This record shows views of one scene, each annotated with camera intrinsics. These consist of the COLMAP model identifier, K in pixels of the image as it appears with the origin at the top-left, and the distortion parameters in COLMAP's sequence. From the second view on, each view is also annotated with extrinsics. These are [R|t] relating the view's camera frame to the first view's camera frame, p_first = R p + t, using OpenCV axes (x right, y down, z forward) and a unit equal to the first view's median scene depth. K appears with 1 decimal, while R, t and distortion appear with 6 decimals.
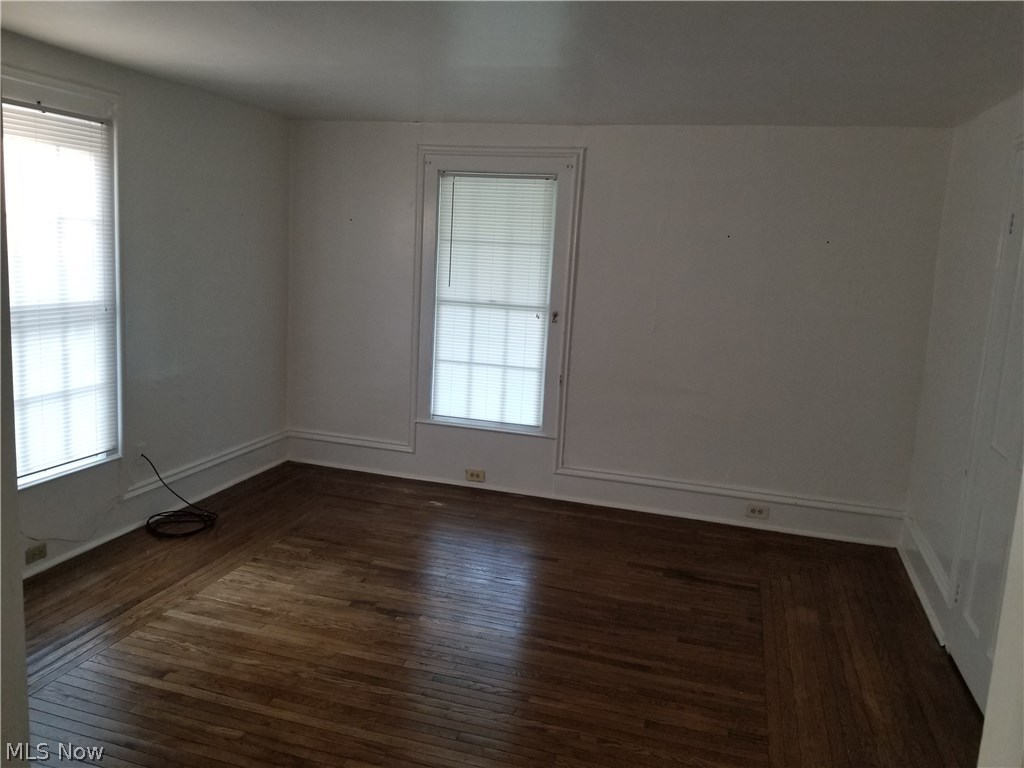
lens RADIAL K [[799.8, 0, 512.0], [0, 799.8, 384.0], [0, 0, 1]] dist [-0.009901, -0.007439]
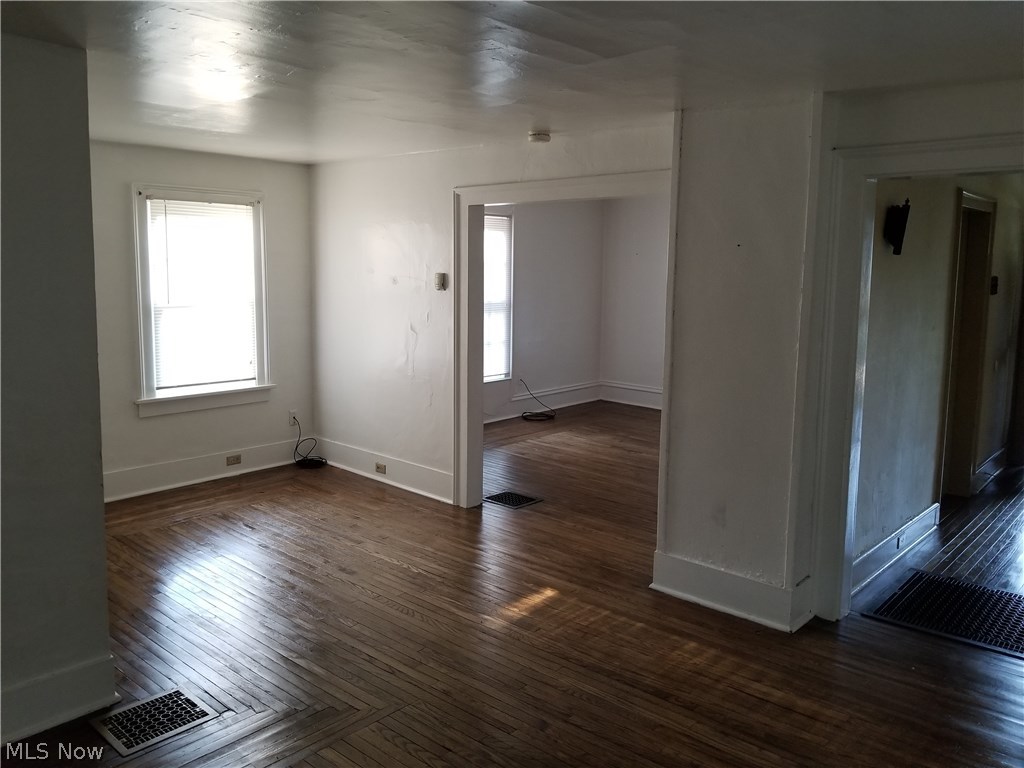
lens RADIAL K [[799.8, 0, 512.0], [0, 799.8, 384.0], [0, 0, 1]] dist [-0.009901, -0.007439]
pose [[0.895944, 0.013611, -0.443958, 0.428886], [-0.029382, 0.999157, -0.028662, 0.167002], [0.443194, 0.038724, 0.895589, -0.847981]]
